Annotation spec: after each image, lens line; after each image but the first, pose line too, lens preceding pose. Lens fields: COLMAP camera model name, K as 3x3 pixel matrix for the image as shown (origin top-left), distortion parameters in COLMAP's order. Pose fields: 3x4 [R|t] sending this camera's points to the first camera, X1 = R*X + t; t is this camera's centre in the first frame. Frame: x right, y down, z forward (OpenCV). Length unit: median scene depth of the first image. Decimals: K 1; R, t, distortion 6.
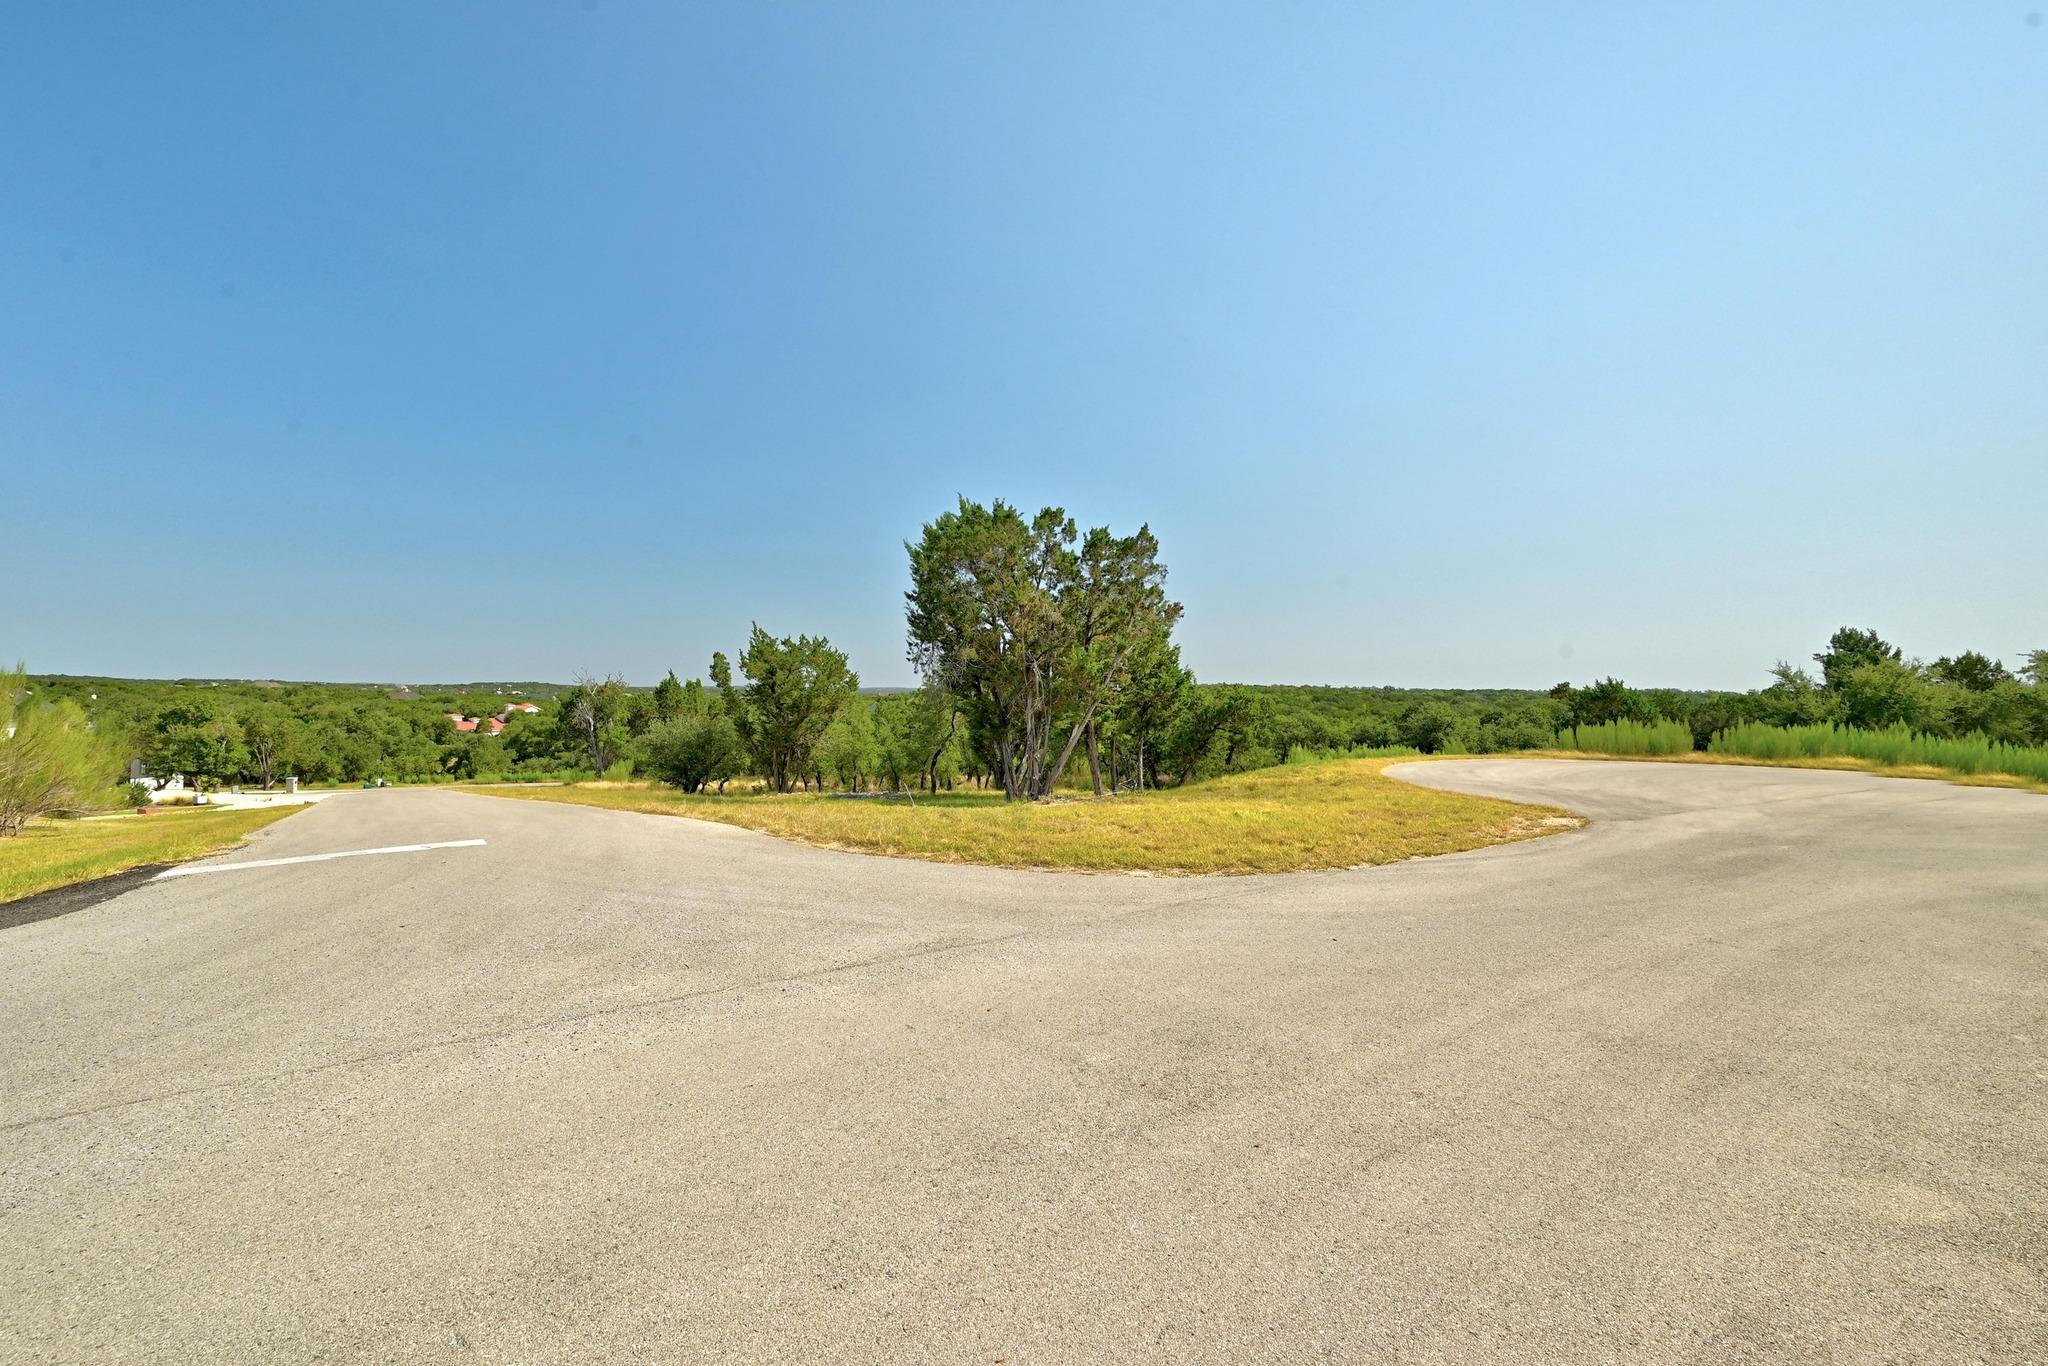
lens RADIAL K [[824.6, 0, 1024.8], [0, 824.6, 689.5], [0, 0, 1]] dist [-0.000750, -0.000166]
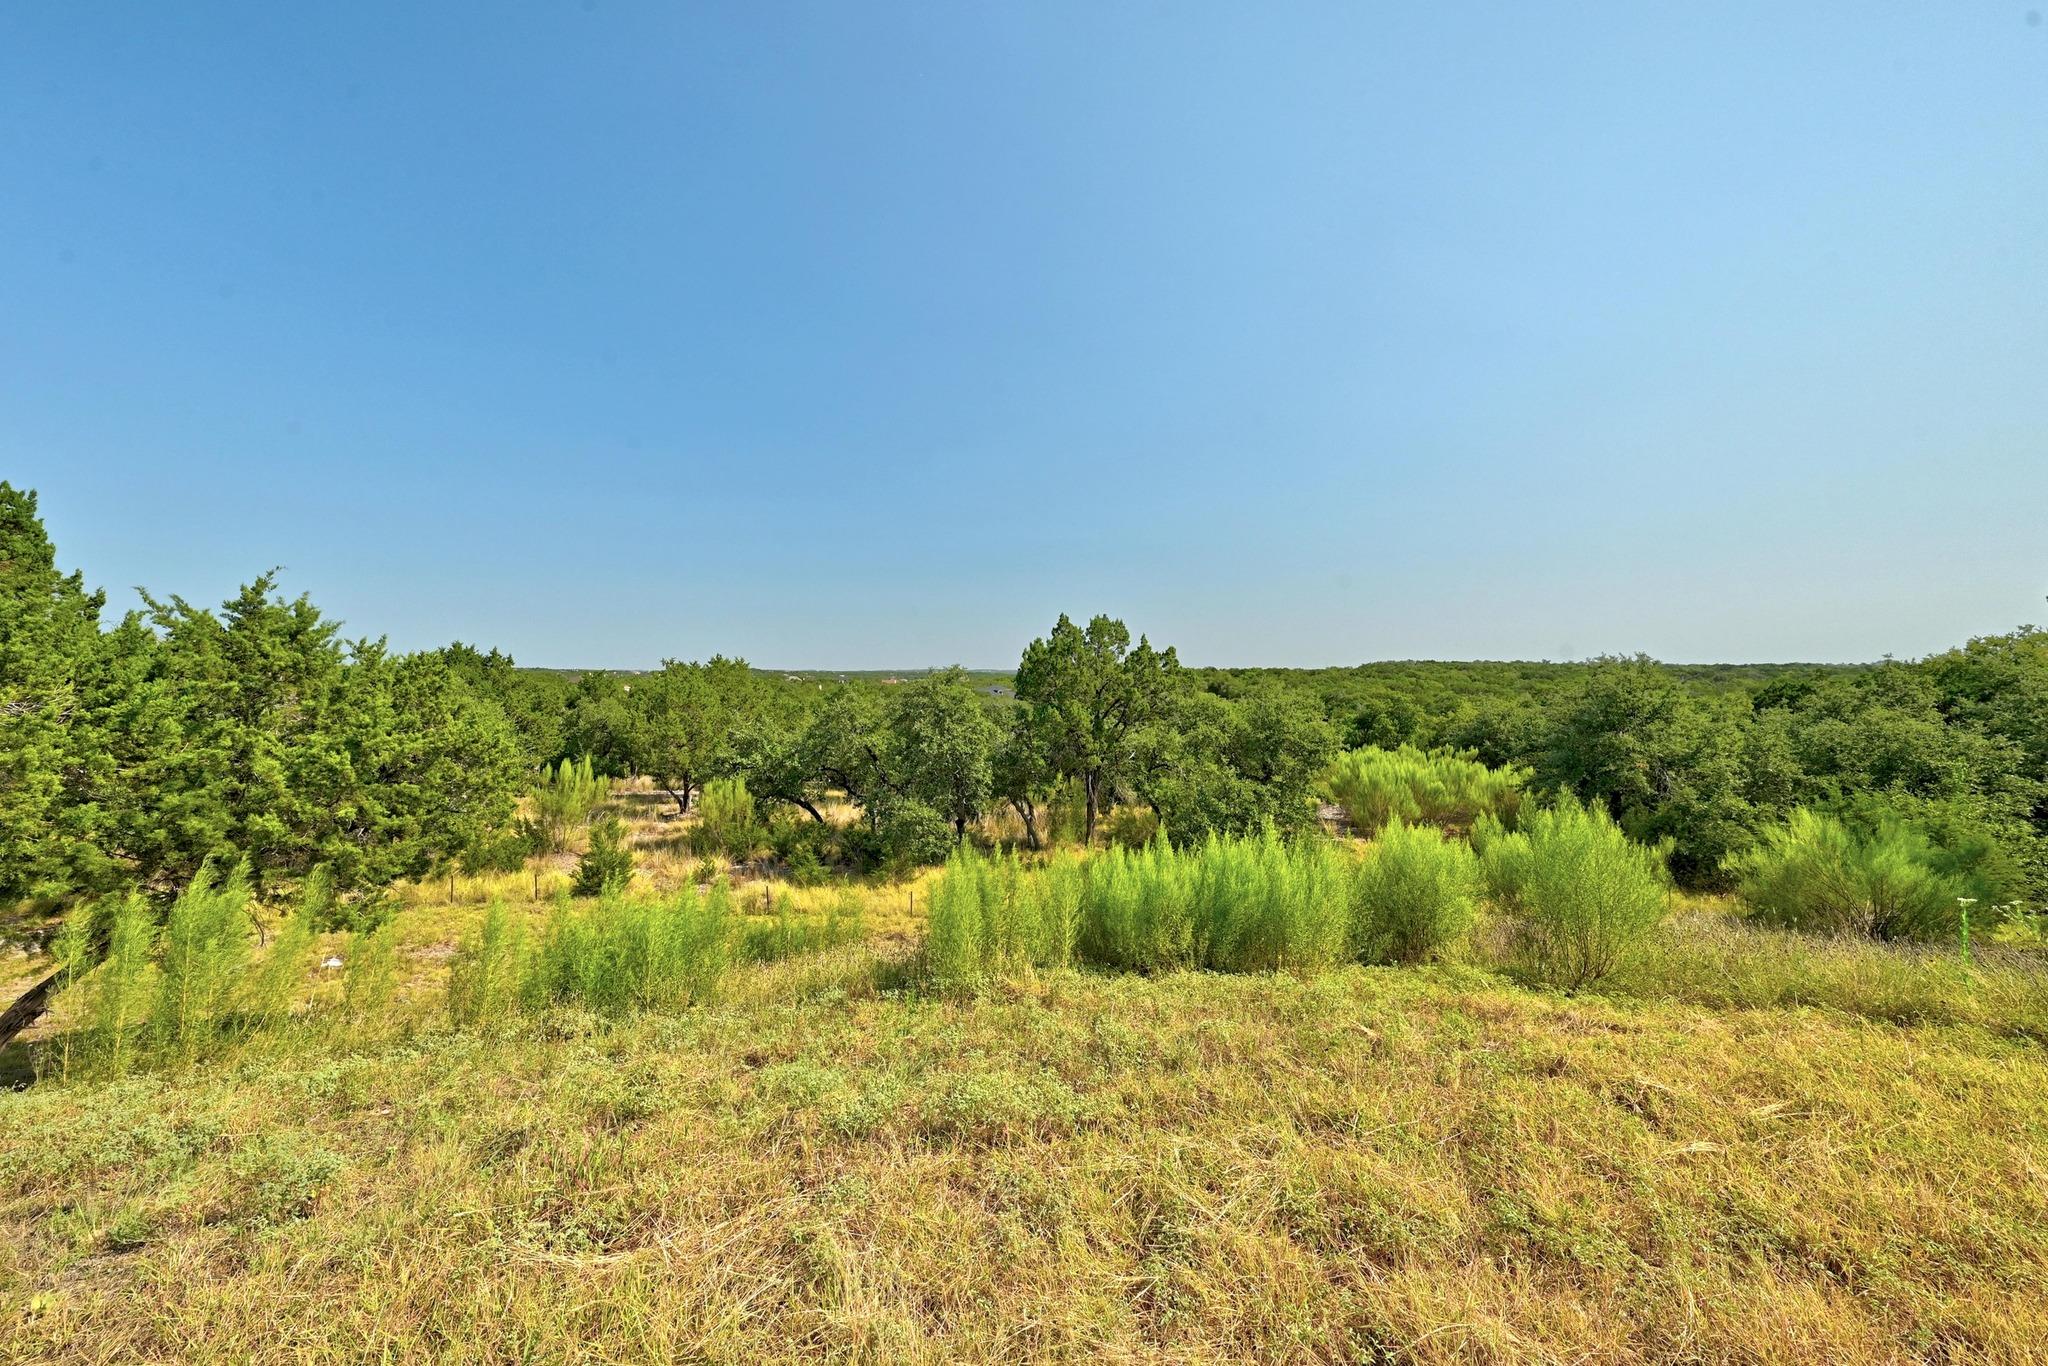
lens RADIAL K [[824.6, 0, 1021.1], [0, 824.6, 685.0], [0, 0, 1]] dist [-0.000750, -0.000166]
pose [[0.975156, -0.006343, -0.221428, 0.419609], [0.010005, 0.999831, 0.015422, 0.028304], [0.221293, -0.017254, 0.975055, 0.754317]]
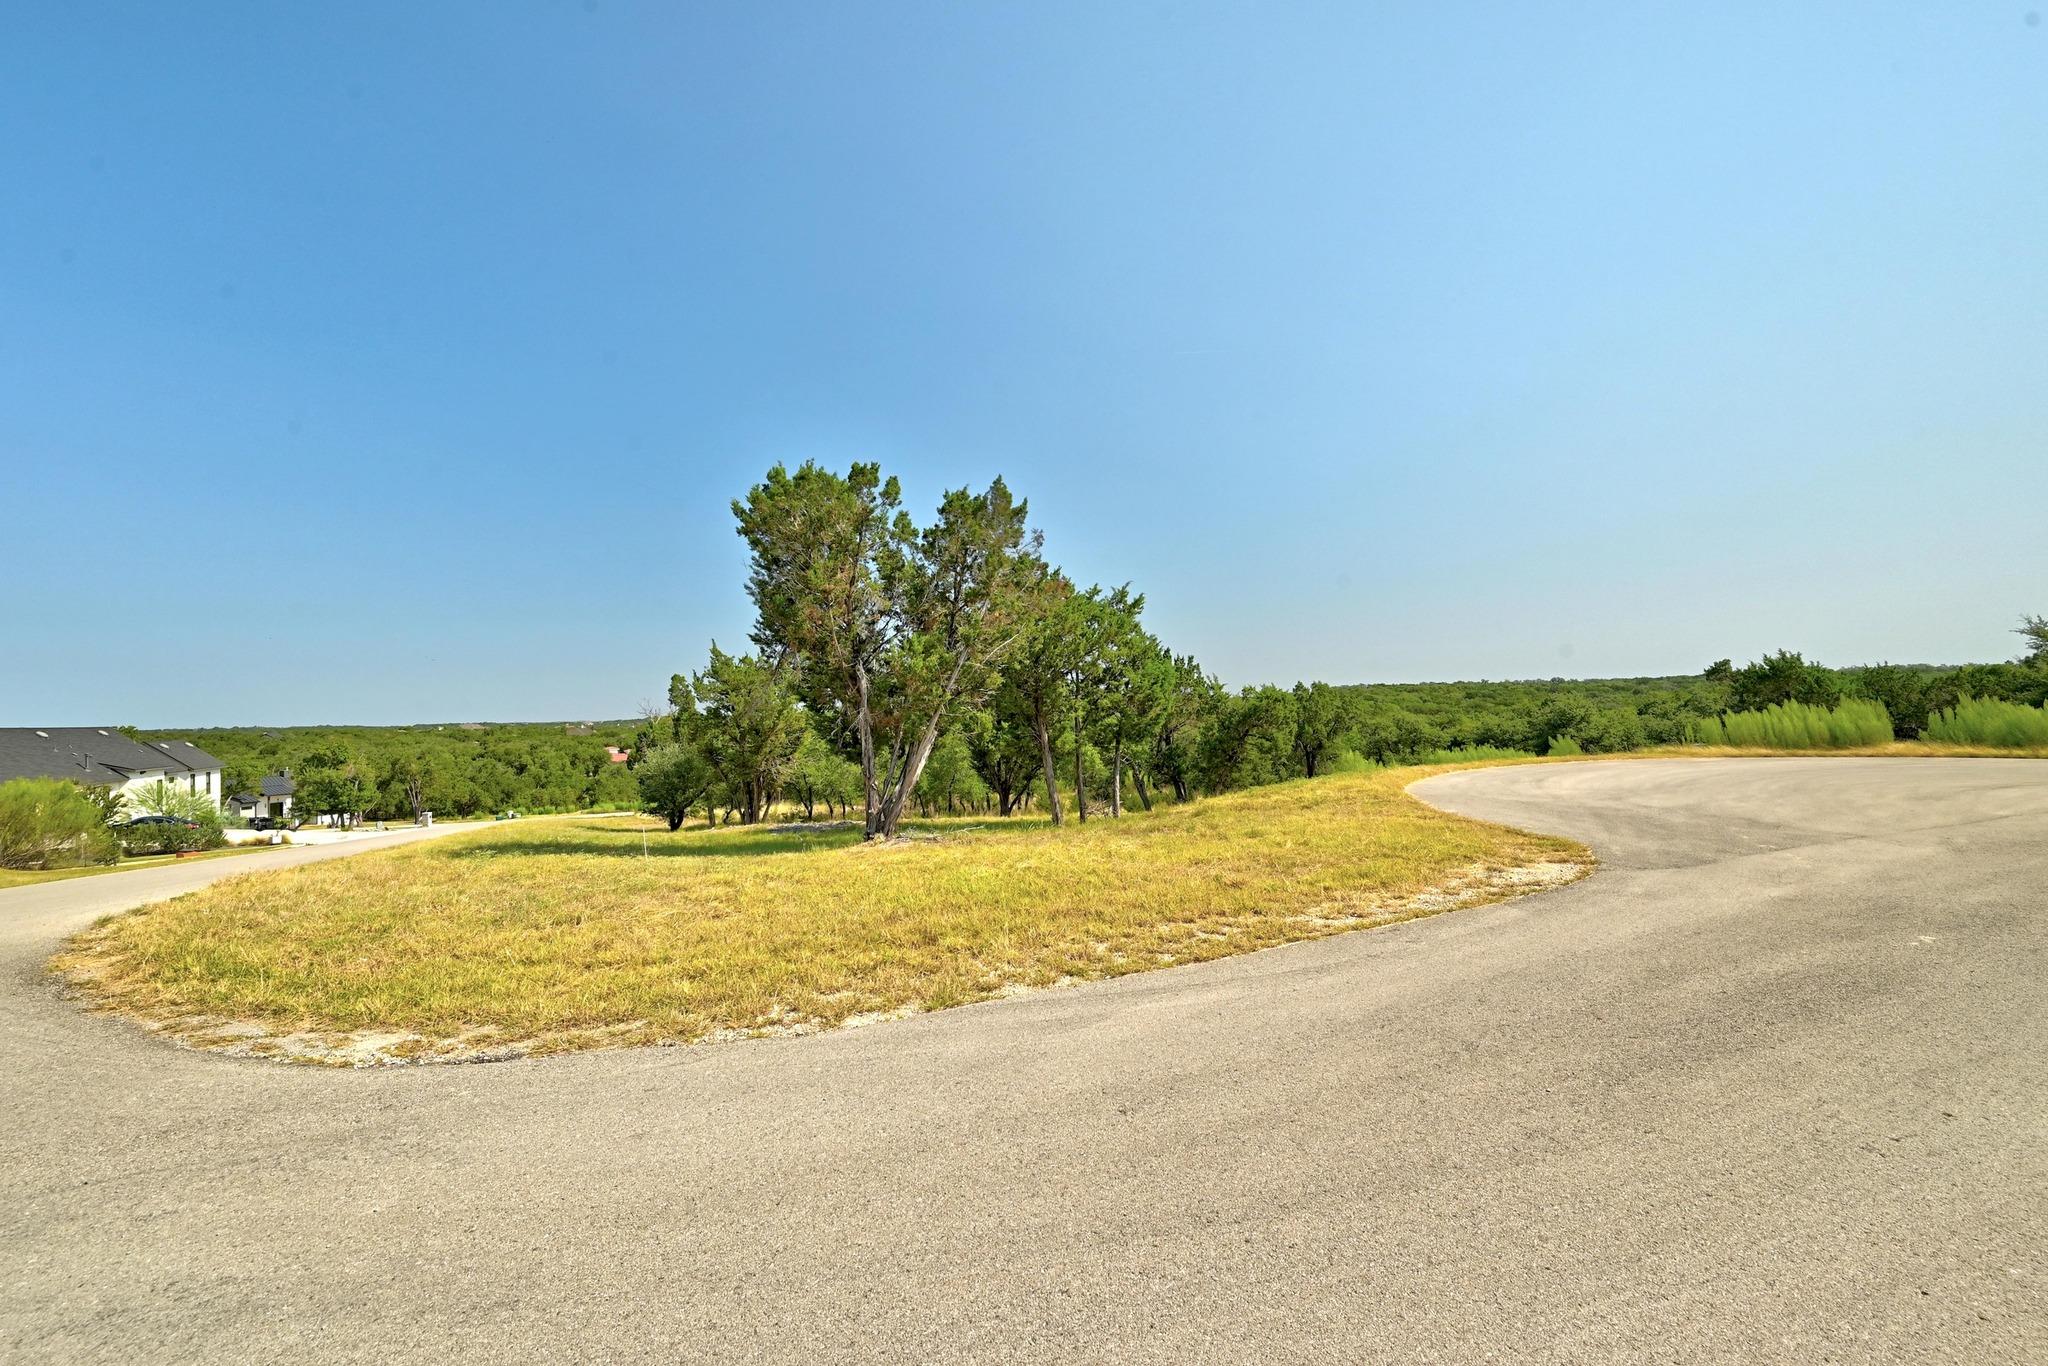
lens RADIAL K [[824.6, 0, 1026.2], [0, 824.6, 685.2], [0, 0, 1]] dist [-0.000750, -0.000166]
pose [[0.986068, -0.048804, -0.159020, 0.122900], [0.045364, 0.998653, -0.025192, 0.005932], [0.160035, 0.017627, 0.986954, 0.107977]]
